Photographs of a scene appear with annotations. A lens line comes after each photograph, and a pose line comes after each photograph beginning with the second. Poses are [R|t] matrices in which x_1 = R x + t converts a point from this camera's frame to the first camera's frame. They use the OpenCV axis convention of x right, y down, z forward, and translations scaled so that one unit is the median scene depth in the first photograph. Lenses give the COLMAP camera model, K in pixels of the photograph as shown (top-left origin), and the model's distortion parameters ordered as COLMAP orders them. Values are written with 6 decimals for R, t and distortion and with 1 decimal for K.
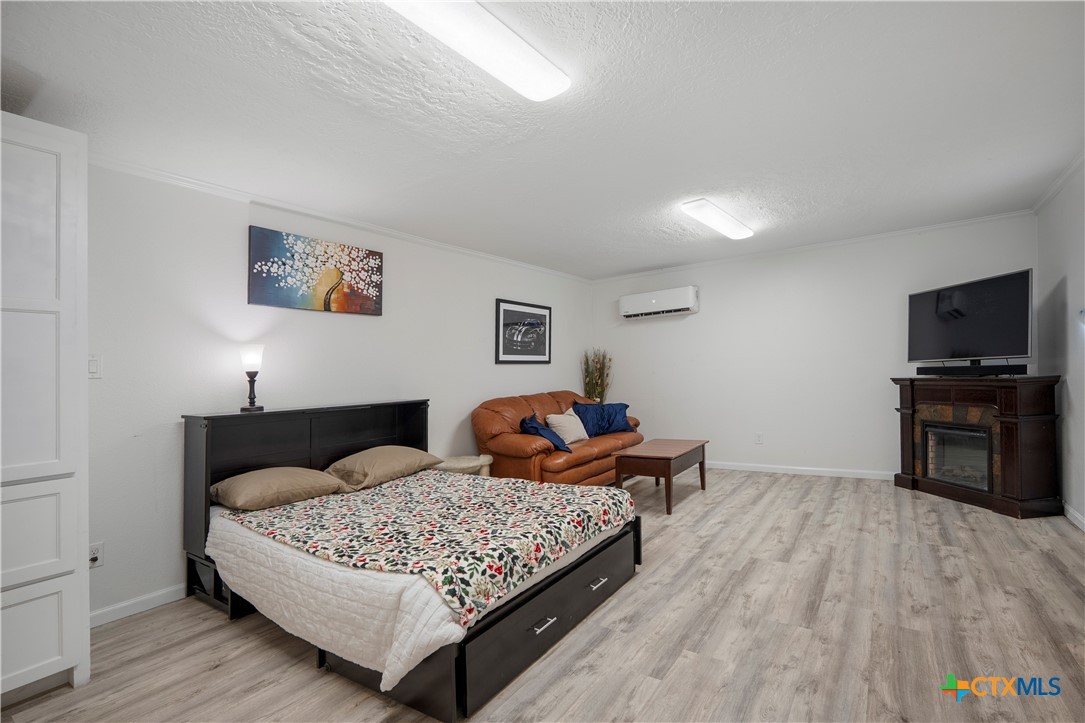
lens RADIAL K [[501.4, 0, 543.1], [0, 501.4, 349.8], [0, 0, 1]] dist [-0.012997, 0.000386]
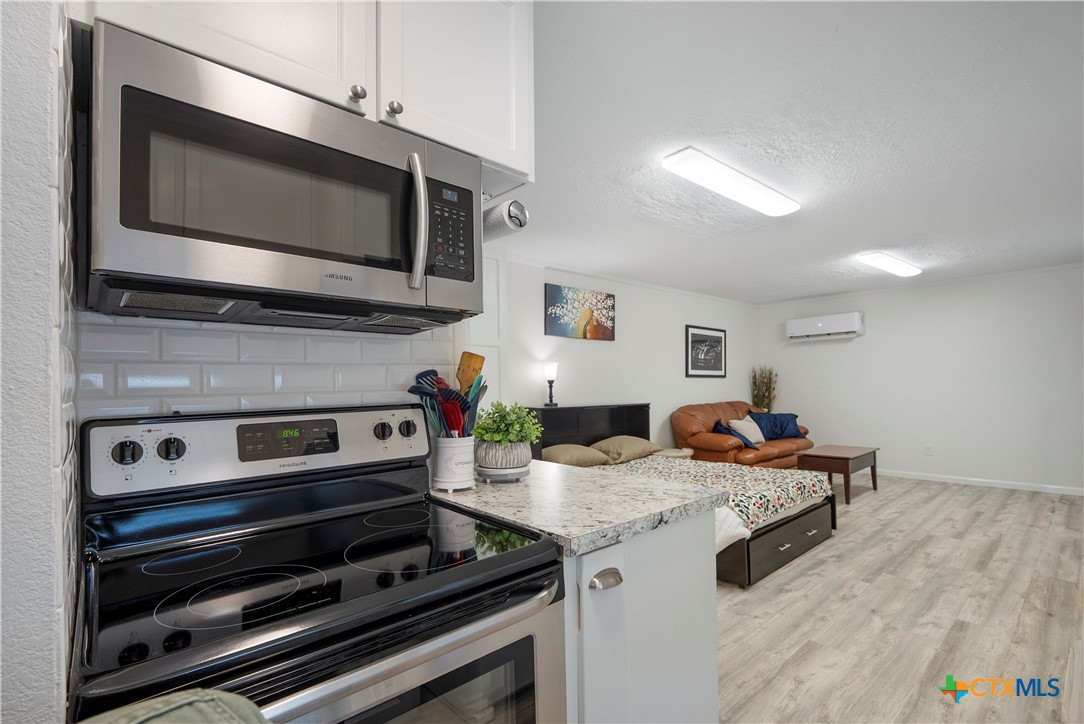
lens RADIAL K [[501.3, 0, 547.1], [0, 501.3, 338.5], [0, 0, 1]] dist [-0.003214, 0.000545]
pose [[0.973886, 0.008200, -0.226889, -0.205563], [-0.017127, 0.999153, -0.037403, -0.021186], [0.226390, 0.040312, 0.973202, -0.409074]]
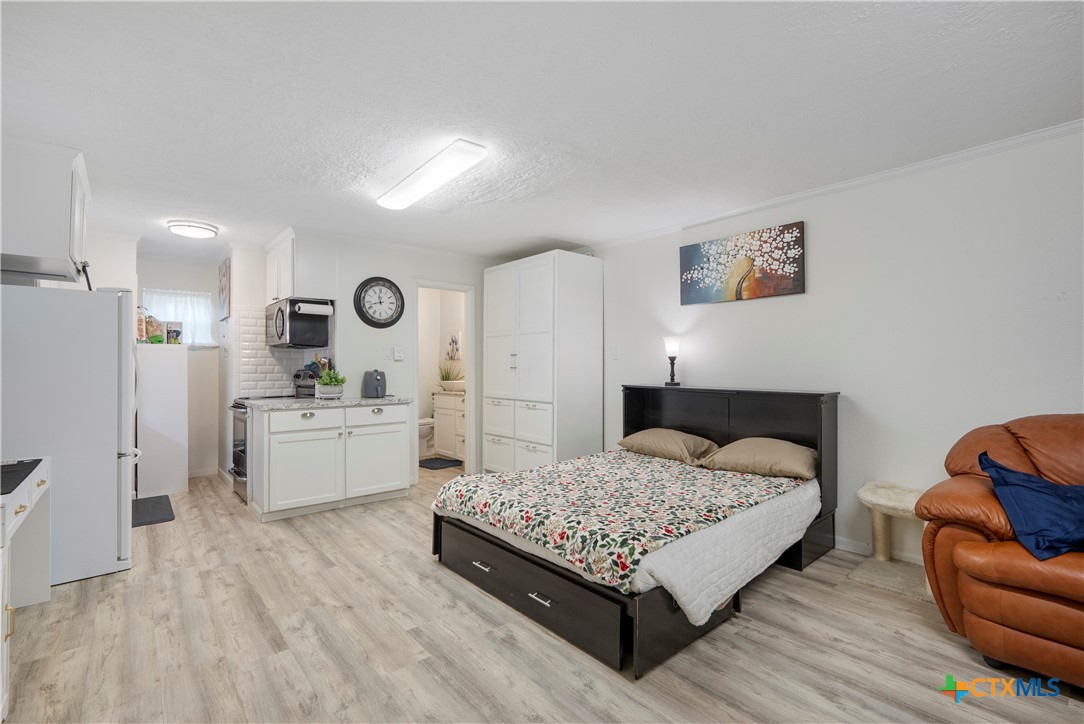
lens RADIAL K [[479.3, 0, 541.2], [0, 479.3, 314.6], [0, 0, 1]] dist [-0.013100, 0.000028]
pose [[-0.252571, -0.060344, -0.965695, 0.645215], [0.057929, 0.995320, -0.077346, 0.008576], [0.965843, -0.075477, -0.247893, 0.818762]]
